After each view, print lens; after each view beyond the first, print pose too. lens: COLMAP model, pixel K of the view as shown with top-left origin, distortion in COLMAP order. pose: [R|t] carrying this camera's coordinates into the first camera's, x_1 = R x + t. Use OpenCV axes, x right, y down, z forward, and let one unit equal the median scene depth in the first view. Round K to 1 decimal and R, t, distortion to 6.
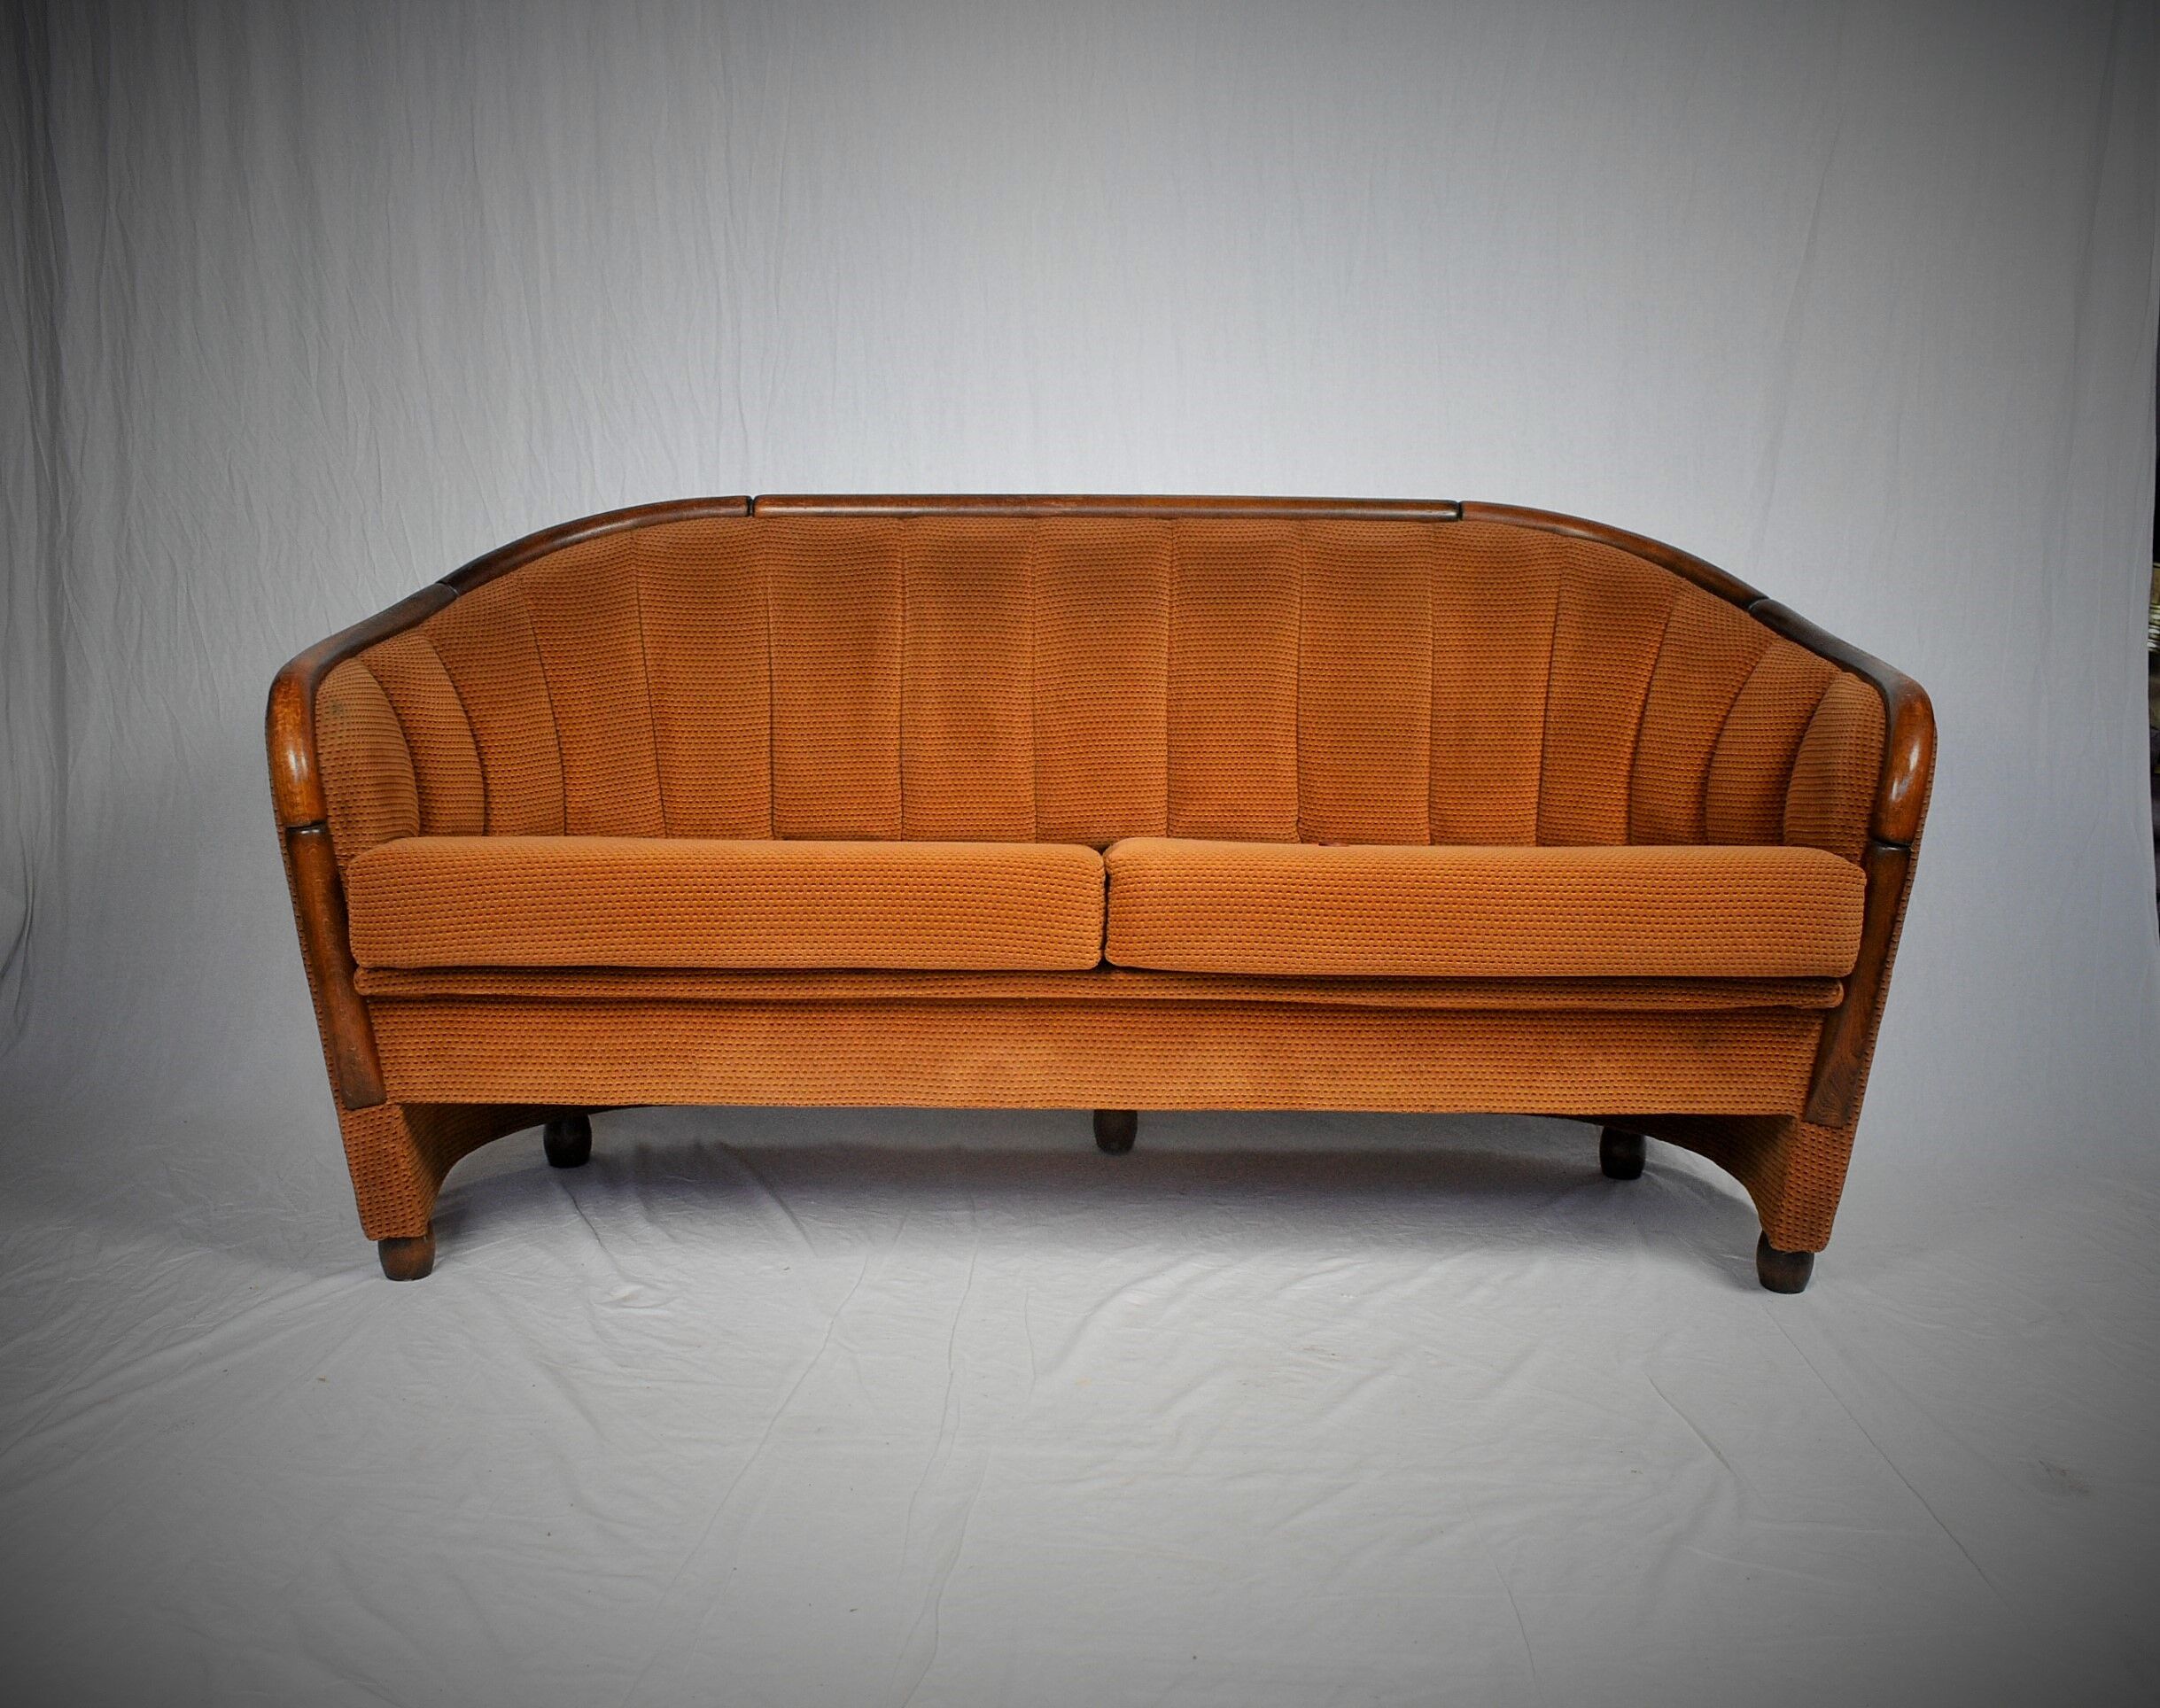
lens RADIAL K [[2023.5, 0, 1104.4], [0, 2023.5, 876.6], [0, 0, 1]] dist [-0.012163, -0.010039]
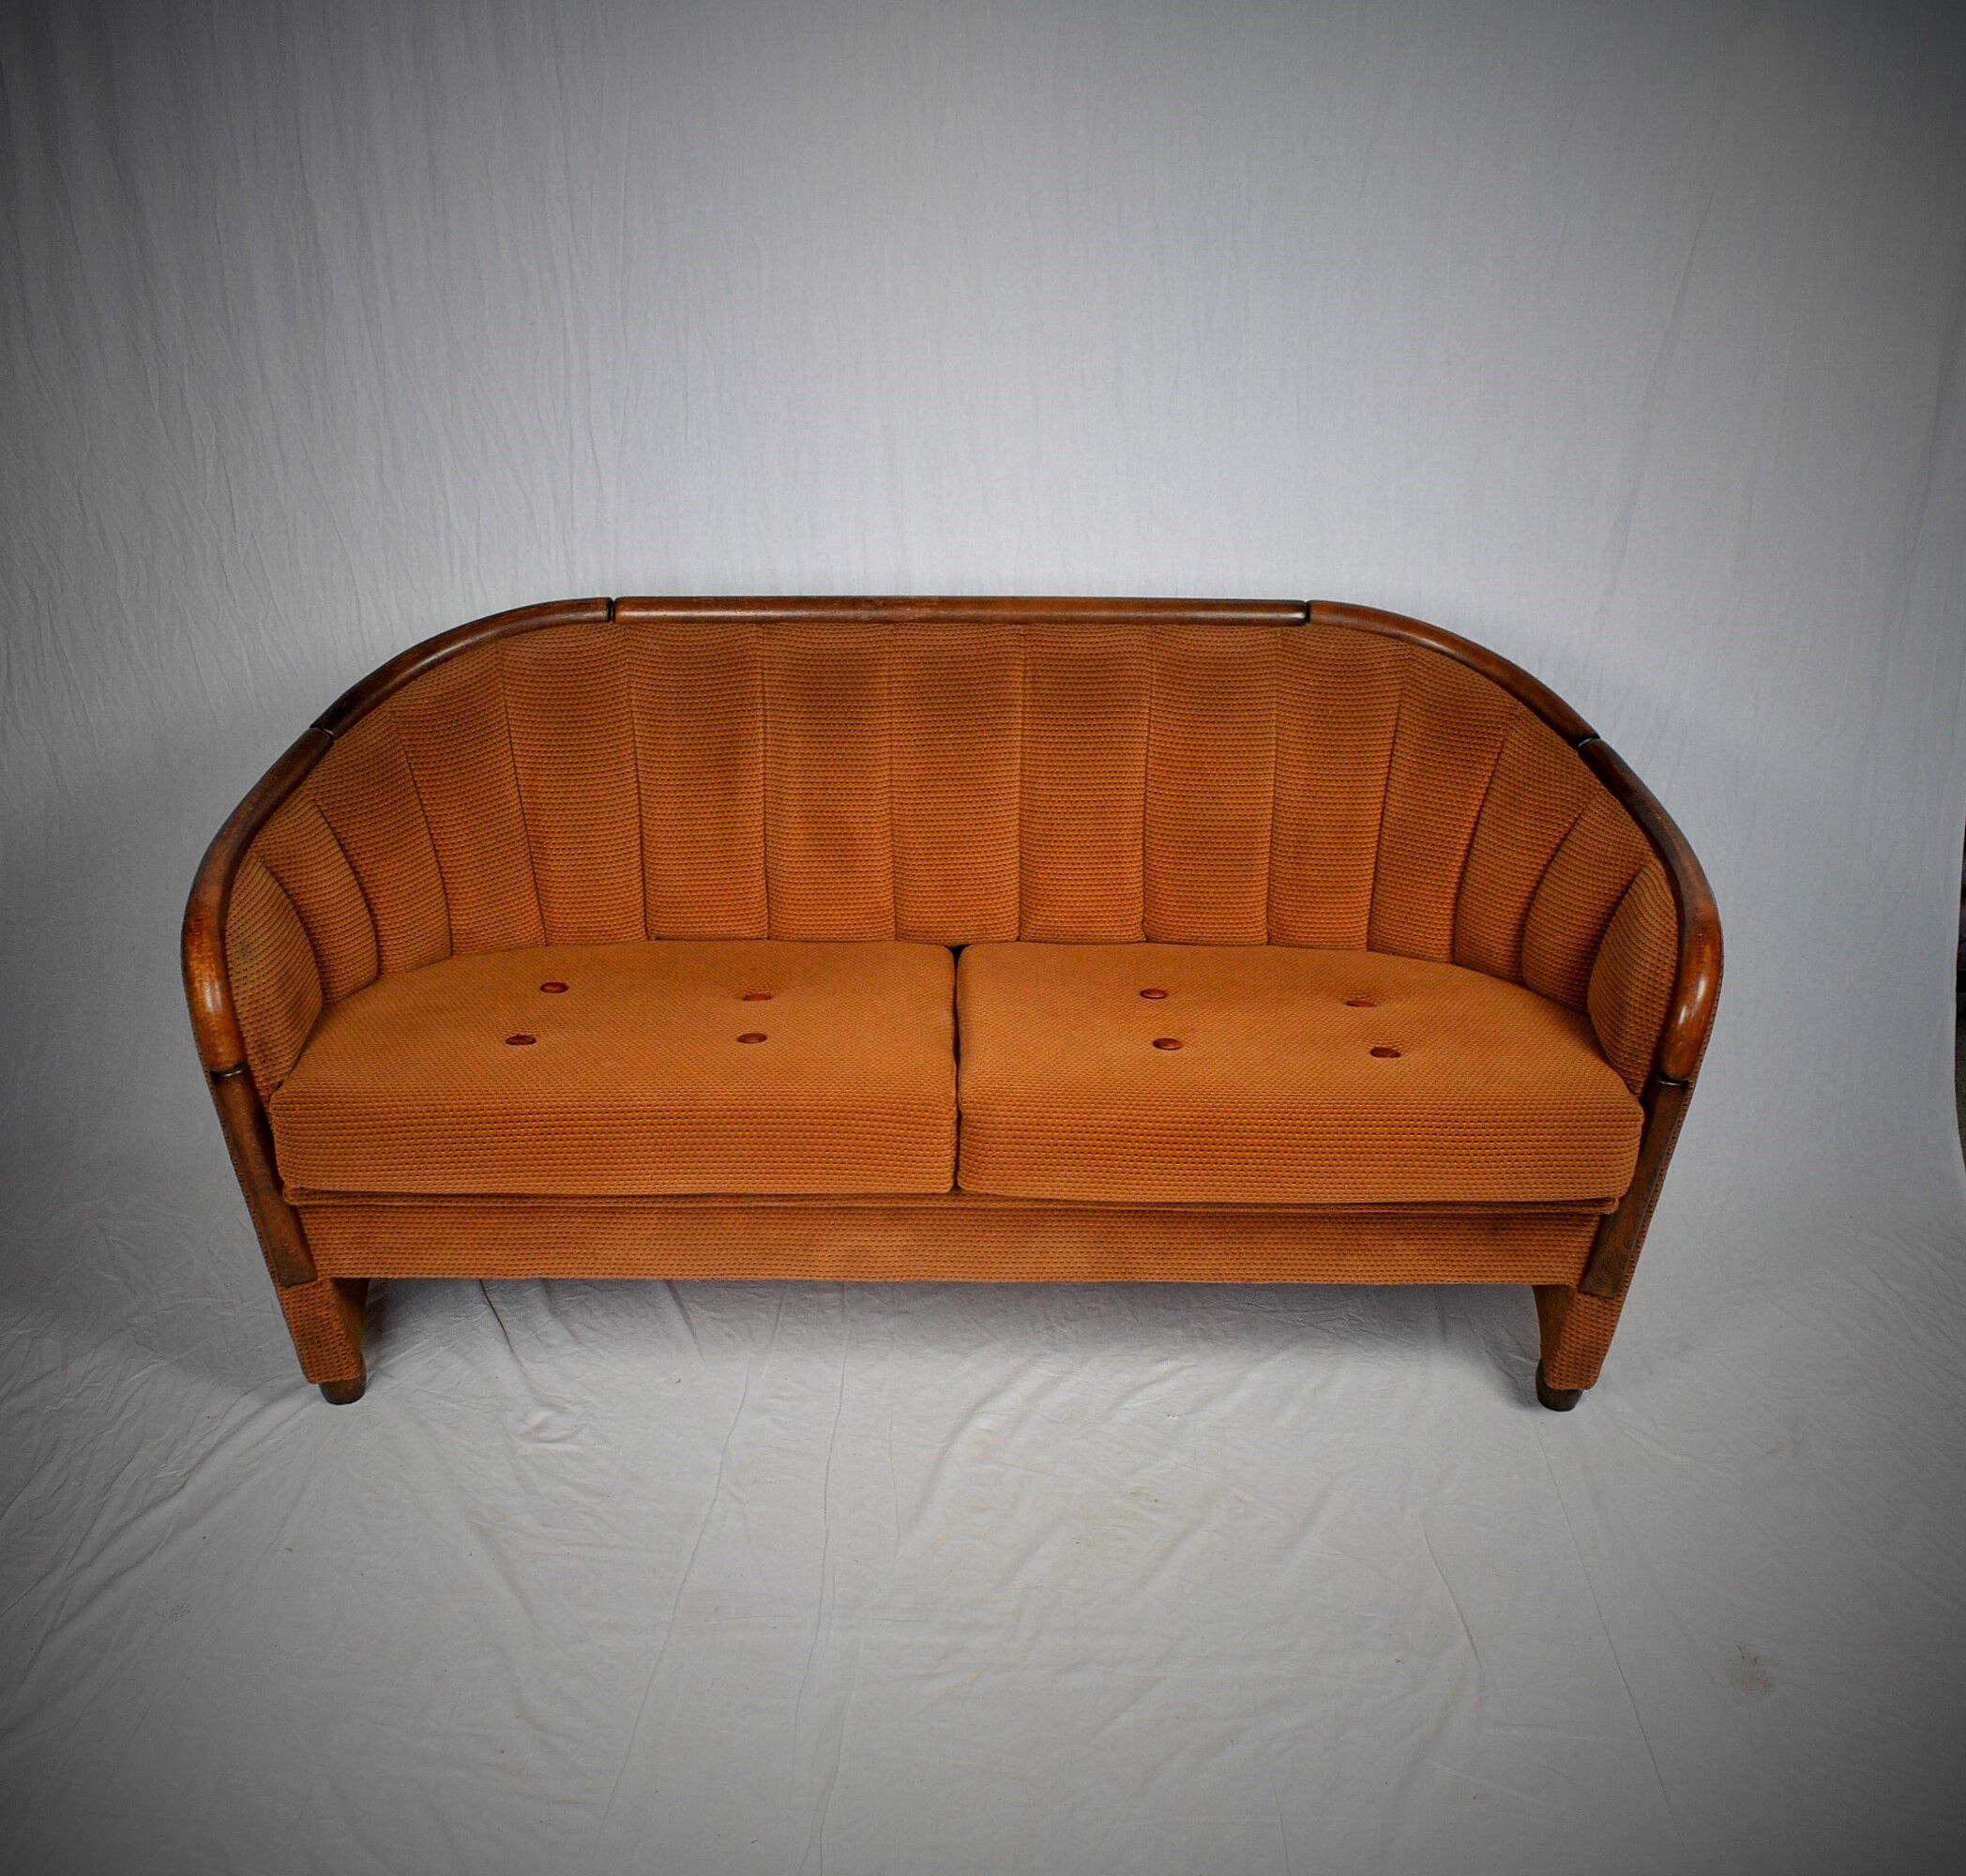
lens RADIAL K [[2137.5, 0, 983.0], [0, 2137.5, 938.0], [0, 0, 1]] dist [-0.013675, -0.007410]
pose [[0.999992, -0.002377, 0.003193, 0.009614], [0.001537, 0.970539, 0.240940, -0.326923], [-0.003671, -0.240933, 0.970535, -0.096585]]
